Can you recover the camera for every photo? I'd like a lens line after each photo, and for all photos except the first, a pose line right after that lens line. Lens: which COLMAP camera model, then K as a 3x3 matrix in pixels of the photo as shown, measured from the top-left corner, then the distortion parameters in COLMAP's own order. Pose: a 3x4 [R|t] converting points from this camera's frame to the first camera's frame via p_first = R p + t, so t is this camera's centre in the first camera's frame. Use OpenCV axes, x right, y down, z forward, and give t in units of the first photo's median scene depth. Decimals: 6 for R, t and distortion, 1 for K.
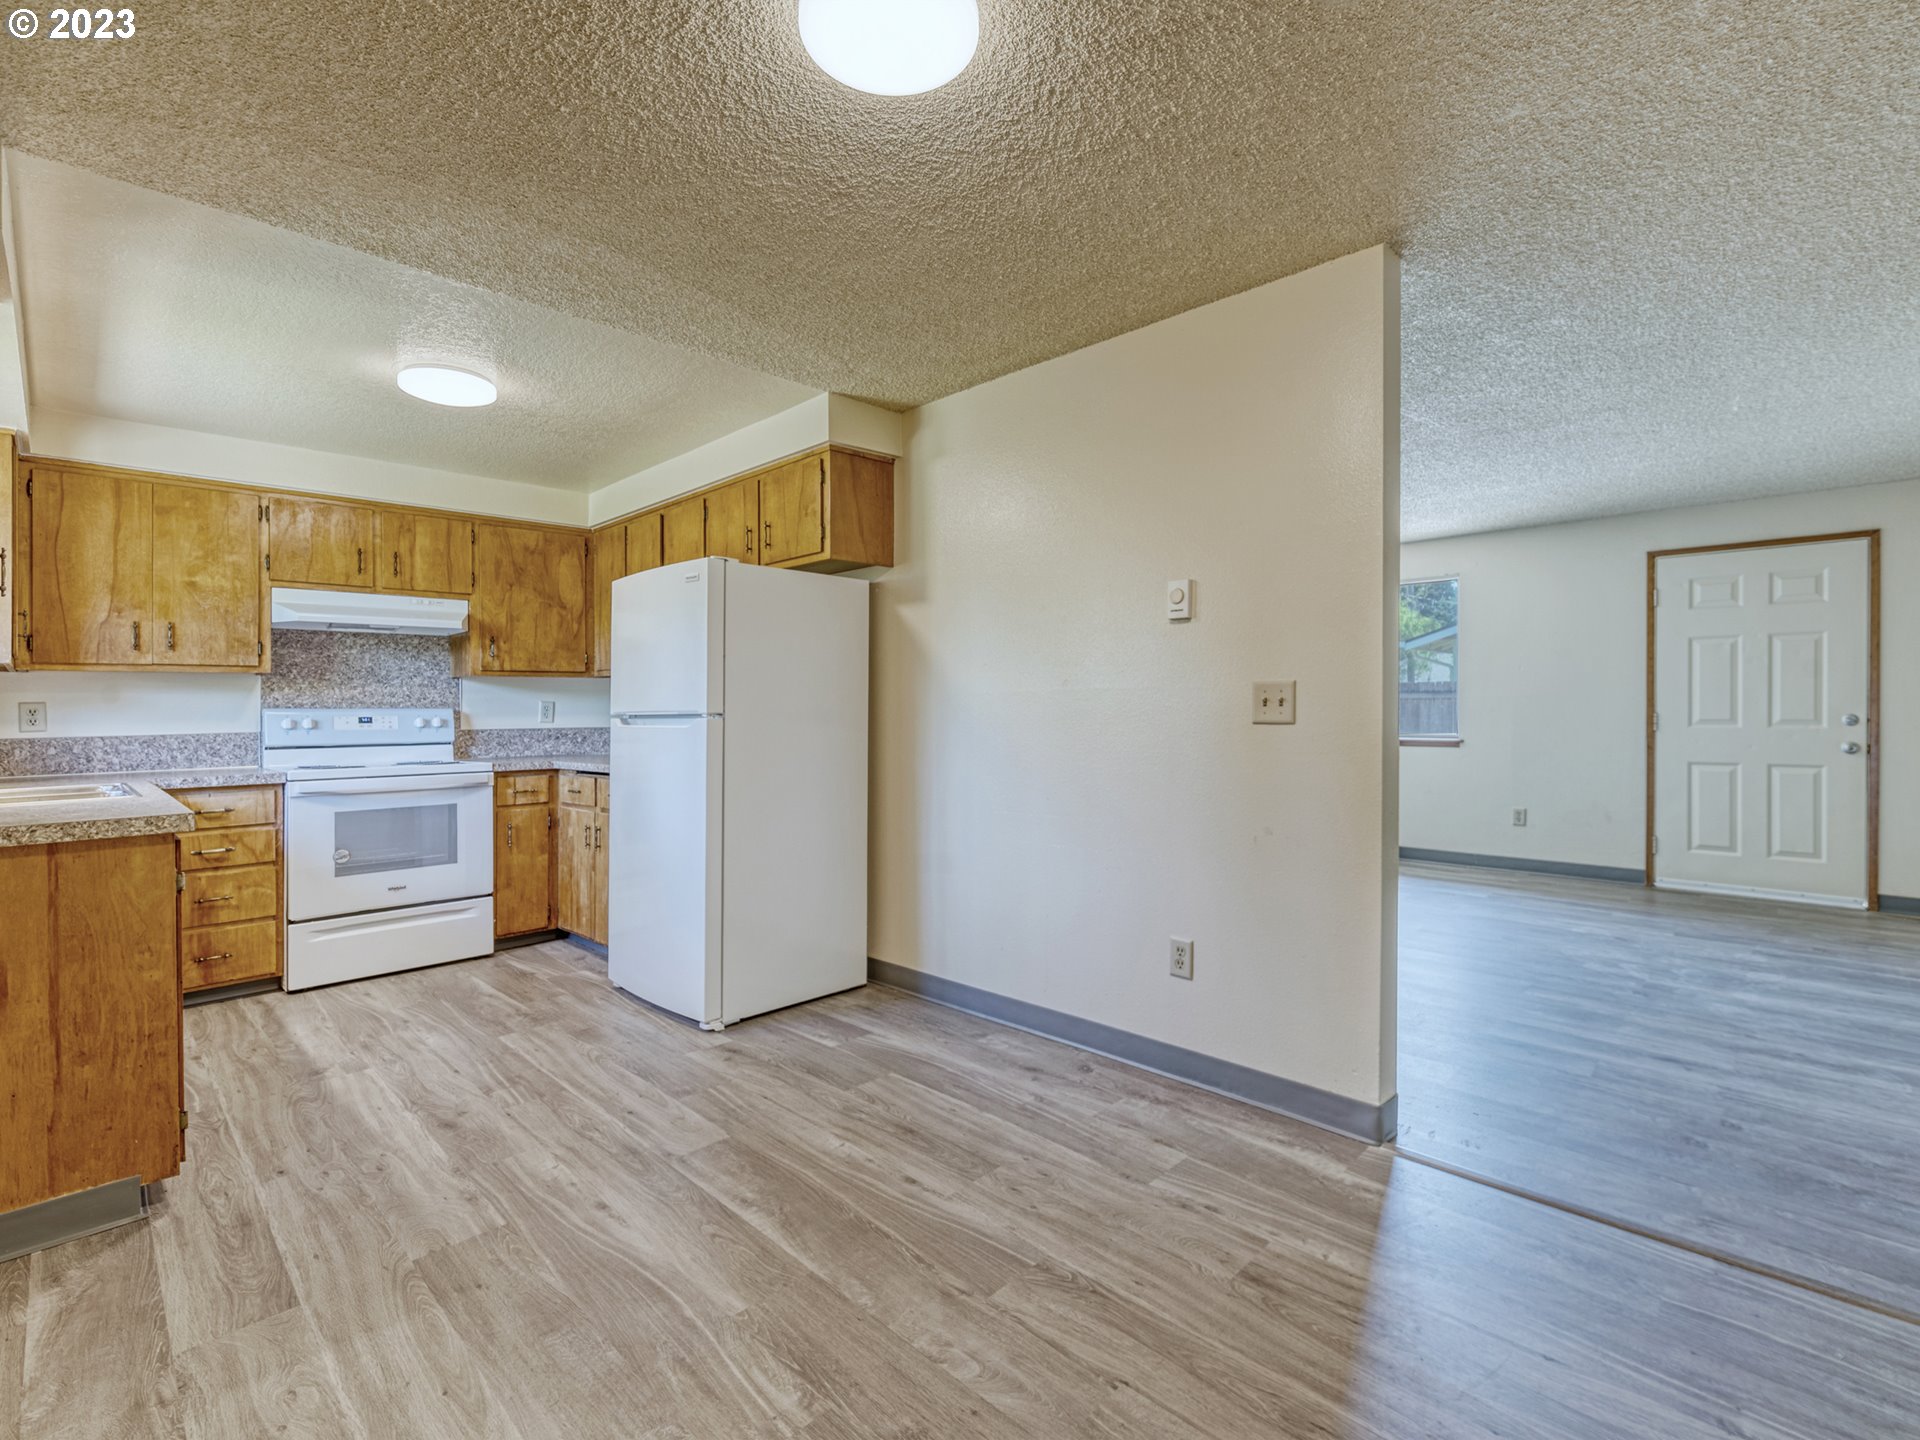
lens RADIAL K [[890.0, 0, 1009.4], [0, 890.0, 719.0], [0, 0, 1]] dist [-0.000300, 0.000022]
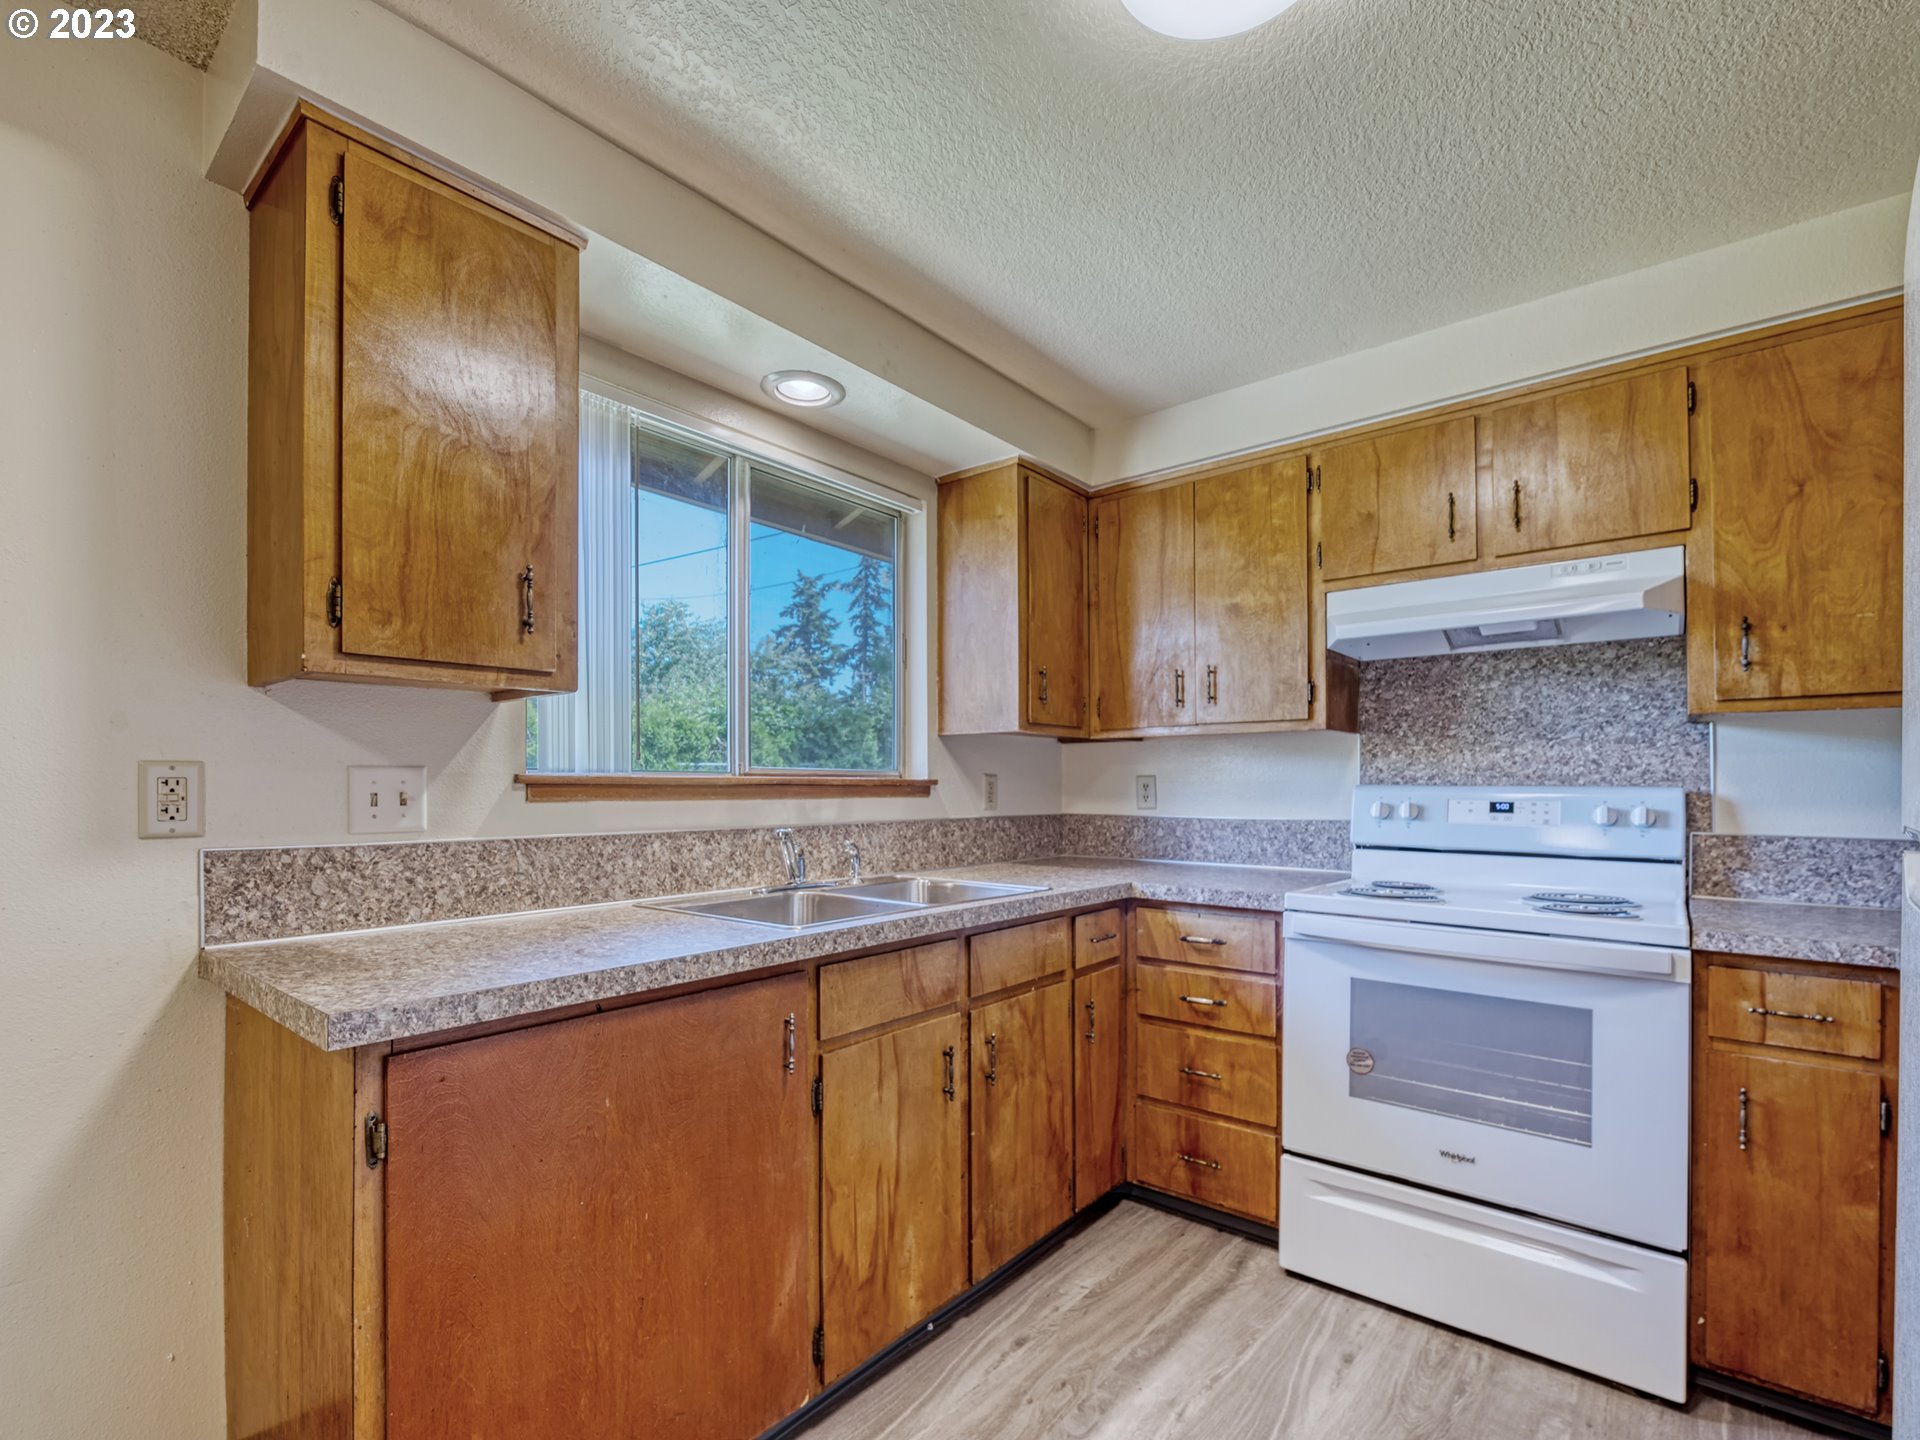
lens RADIAL K [[887.0, 0, 958.9], [0, 887.0, 765.2], [0, 0, 1]] dist [-0.002992, -0.000205]
pose [[0.063227, -0.007830, -0.997968, -0.213555], [-0.012856, 0.999880, -0.008660, -0.016961], [0.997916, 0.013377, 0.063118, 0.680008]]
